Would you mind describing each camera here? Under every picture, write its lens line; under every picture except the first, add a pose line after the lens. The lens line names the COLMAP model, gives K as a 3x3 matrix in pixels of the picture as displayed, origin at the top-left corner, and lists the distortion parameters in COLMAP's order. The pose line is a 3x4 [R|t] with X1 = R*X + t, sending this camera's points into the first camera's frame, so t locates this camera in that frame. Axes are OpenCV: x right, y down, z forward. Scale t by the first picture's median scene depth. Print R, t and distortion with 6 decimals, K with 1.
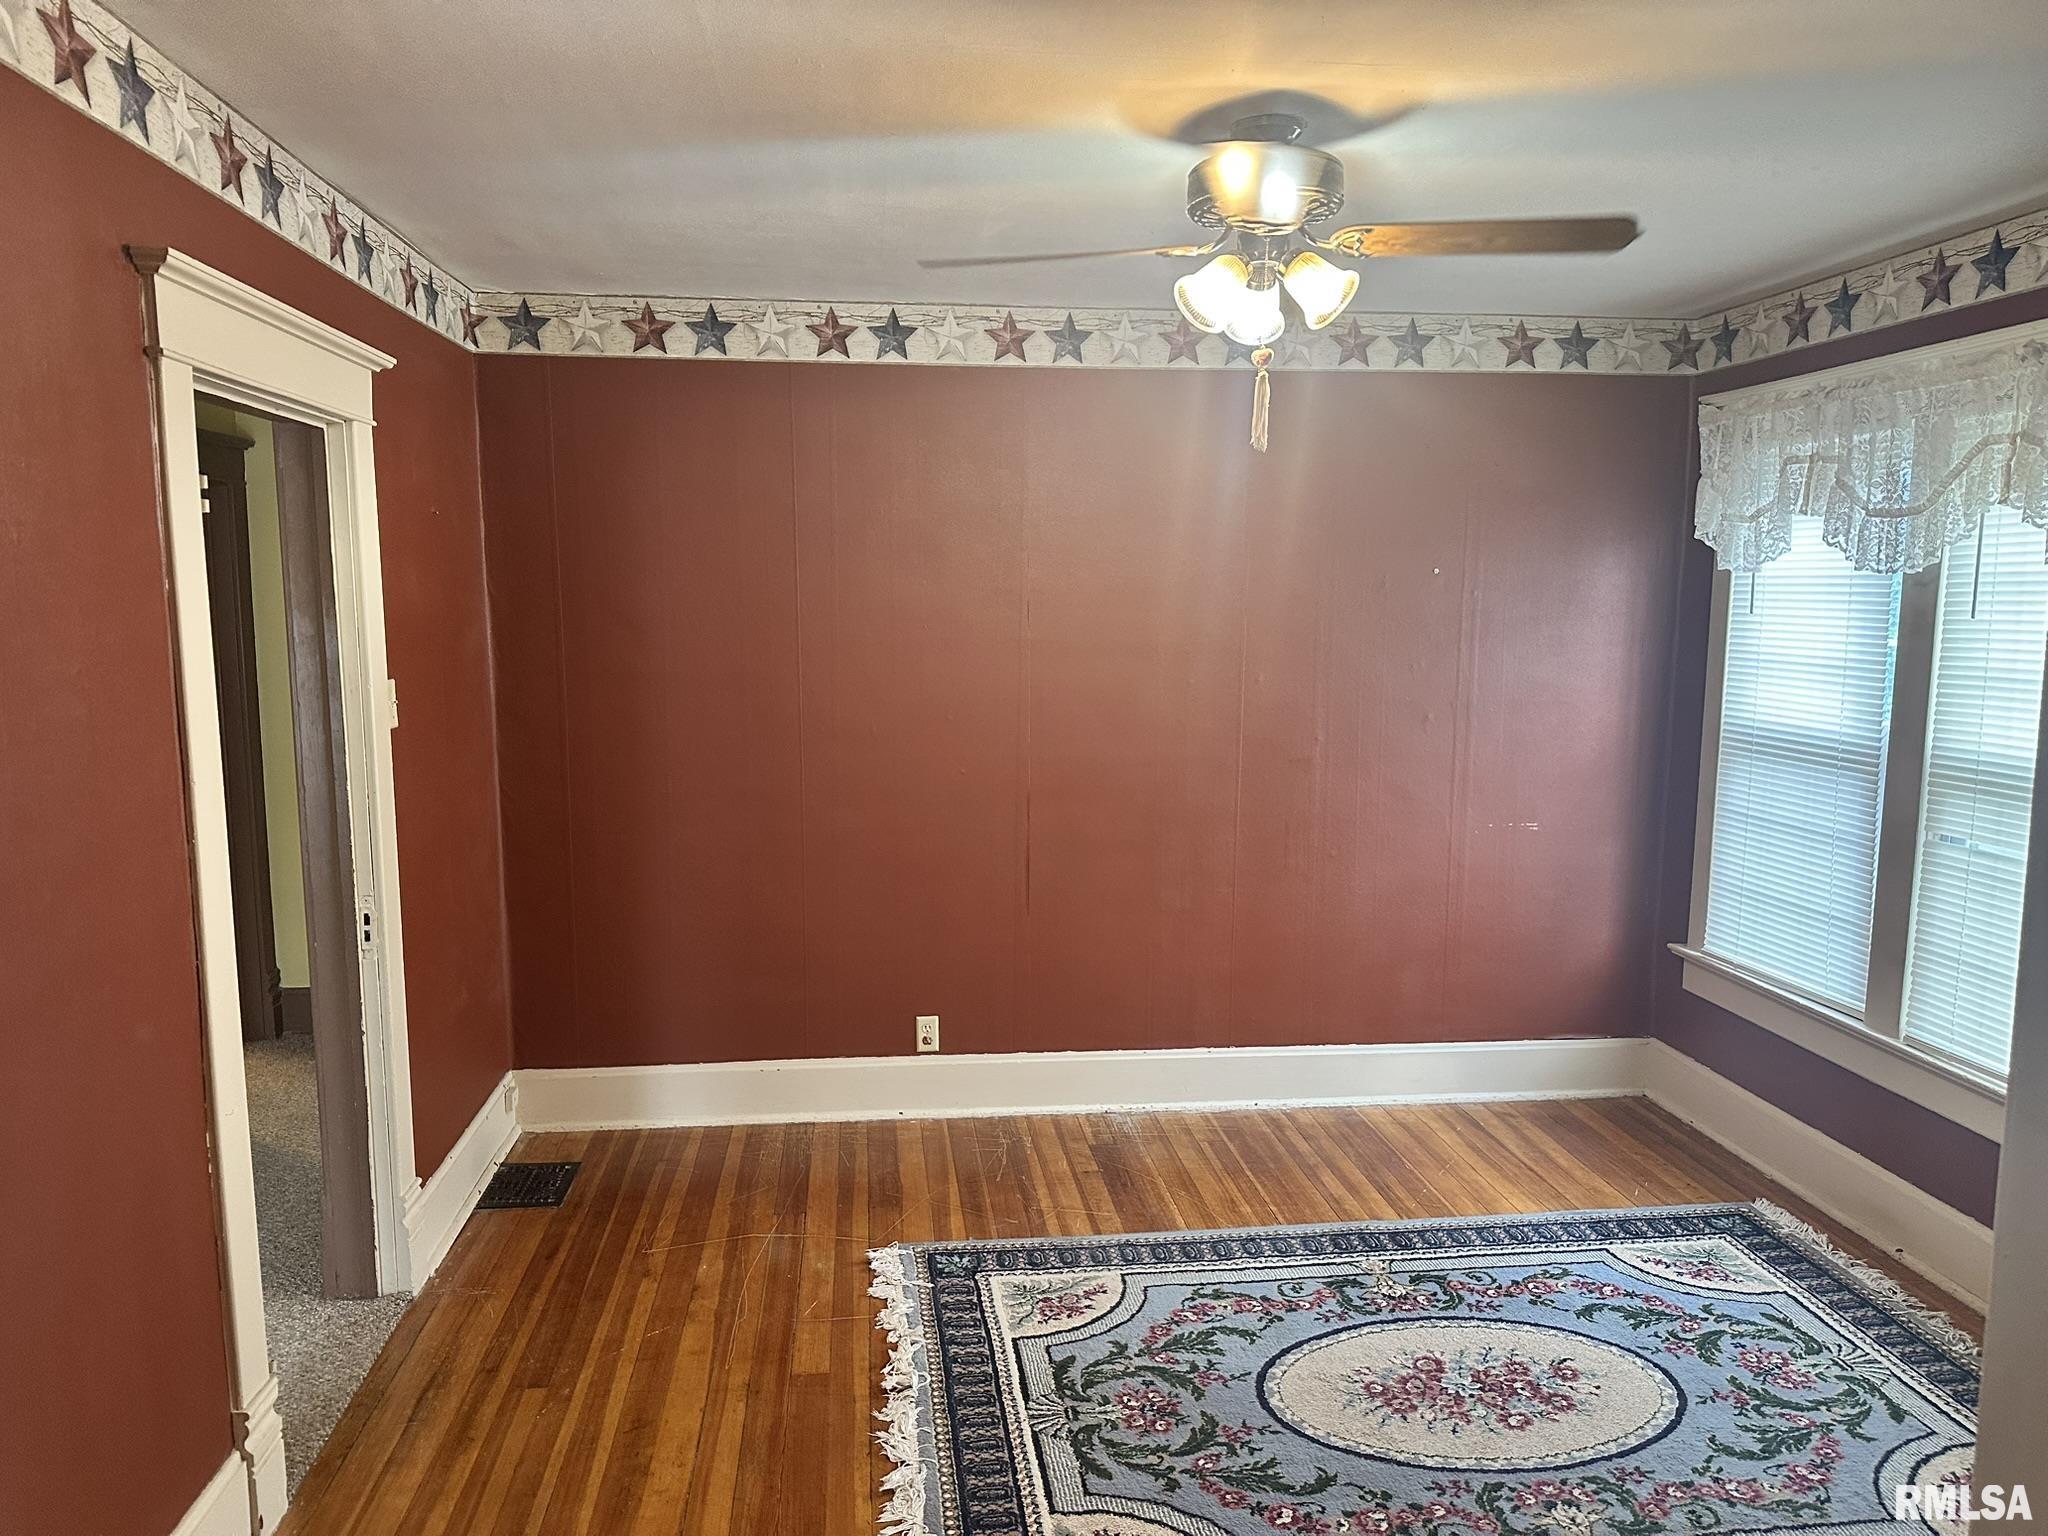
lens RADIAL K [[1484.3, 0, 1037.6], [0, 1484.3, 774.7], [0, 0, 1]] dist [0.038974, -0.015485]
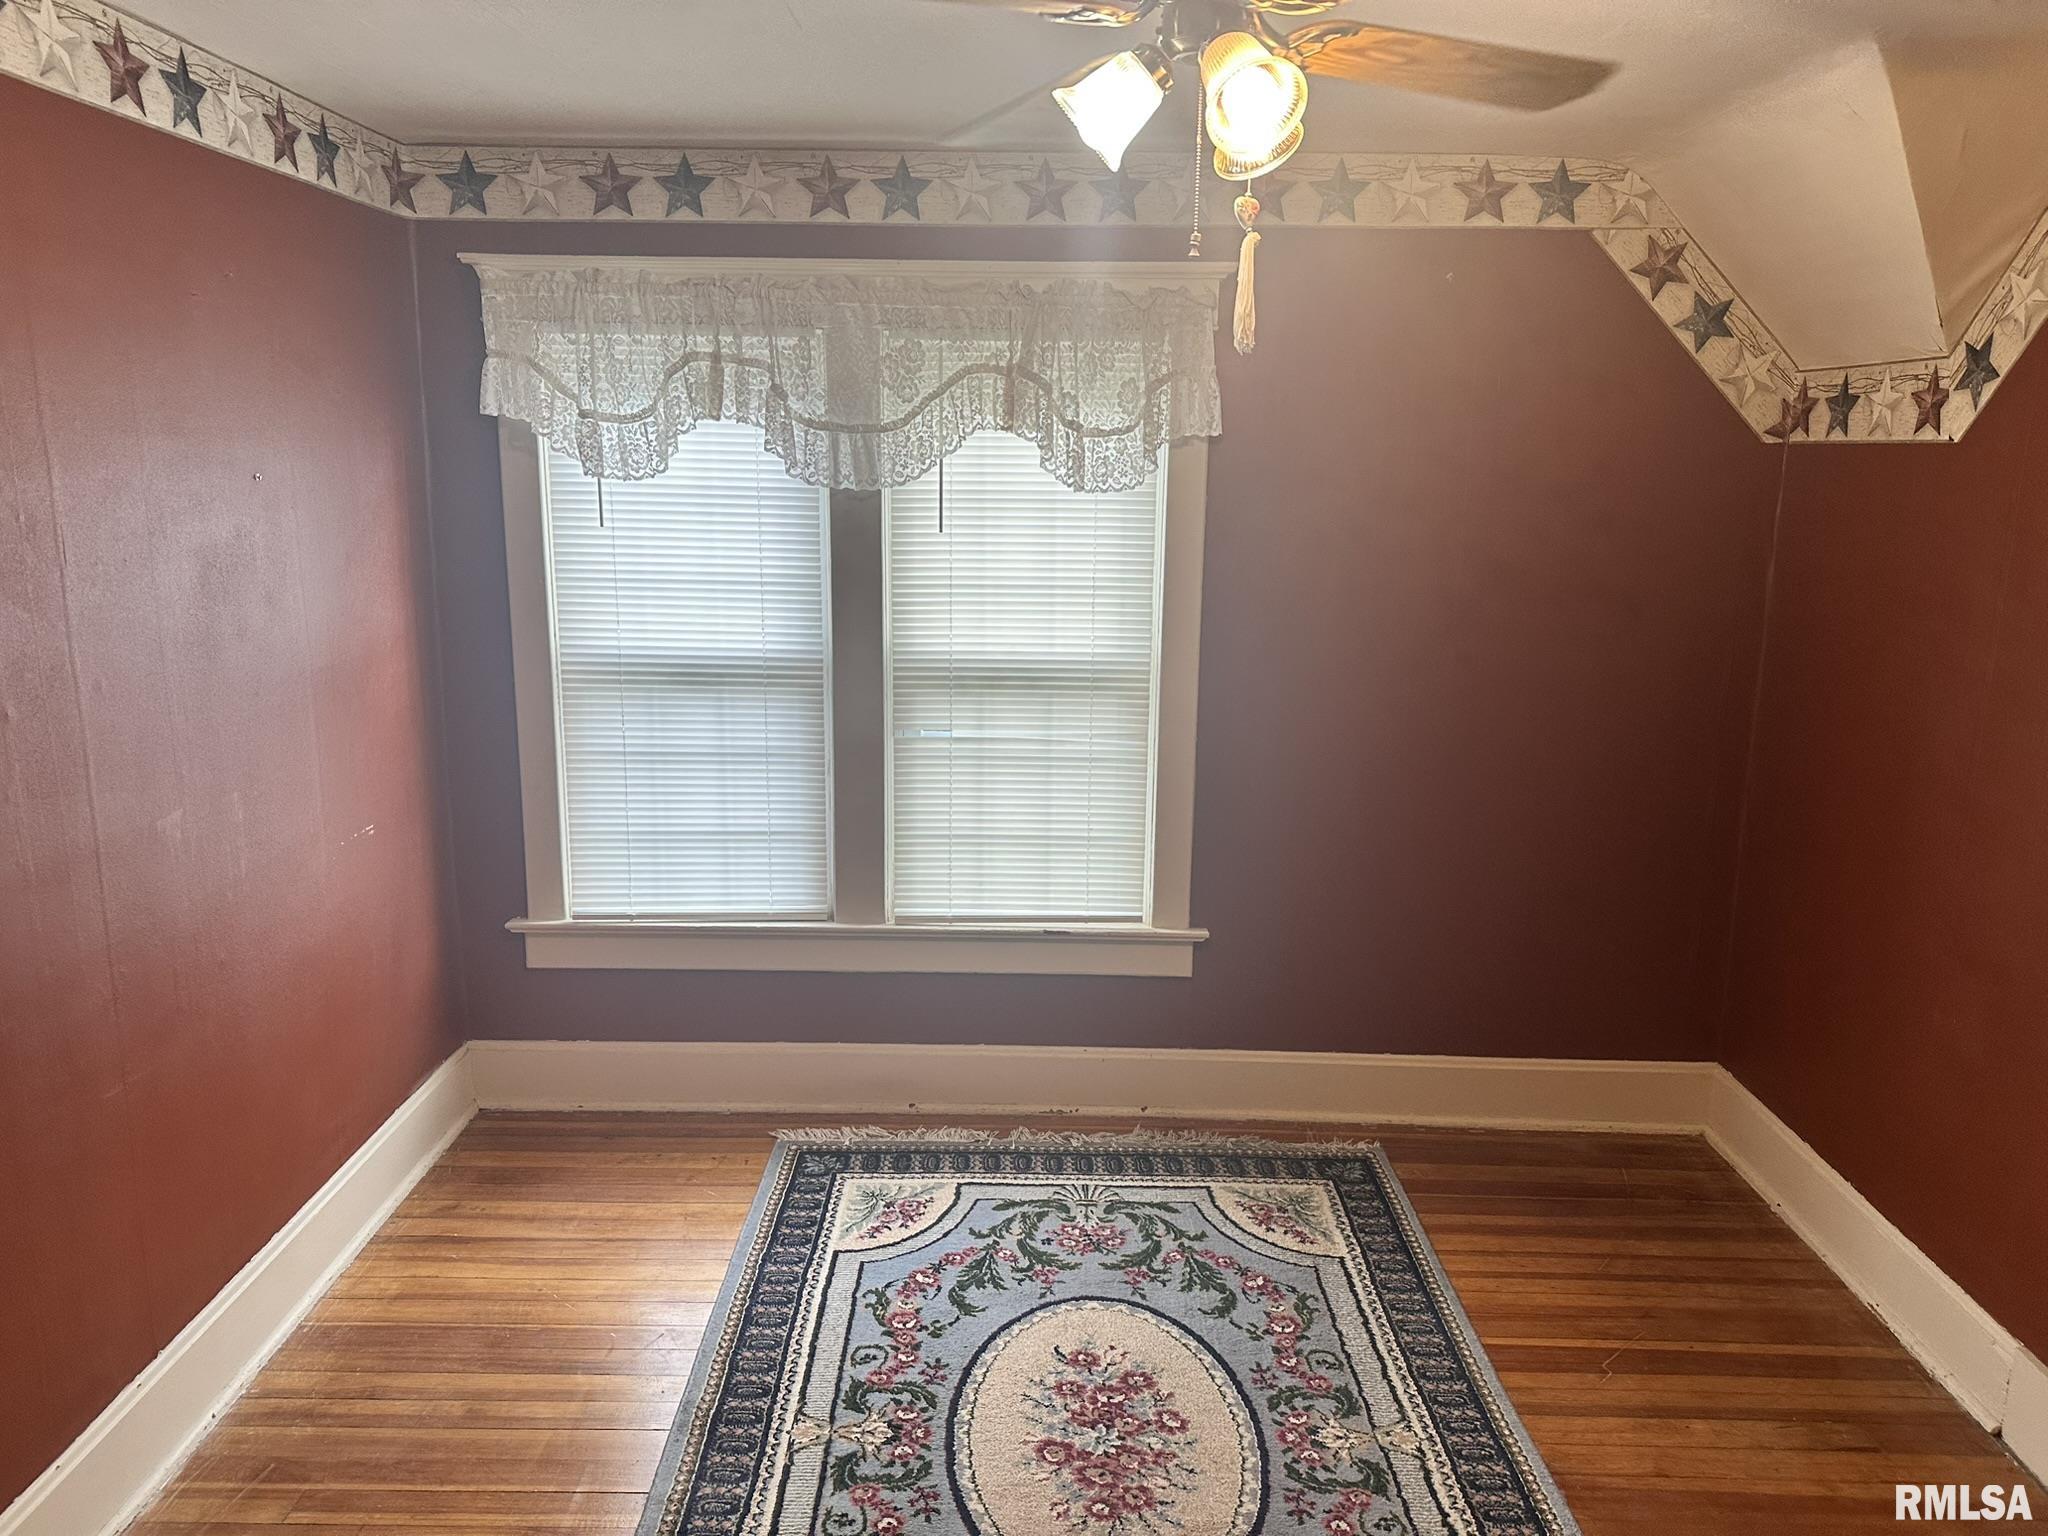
lens RADIAL K [[1484.3, 0, 1030.1], [0, 1484.3, 755.5], [0, 0, 1]] dist [0.038974, -0.015485]
pose [[0.131608, -0.221892, 0.966149, -0.409158], [0.114893, 0.971472, 0.207464, -0.147846], [-0.984621, 0.083700, 0.153347, 0.720371]]
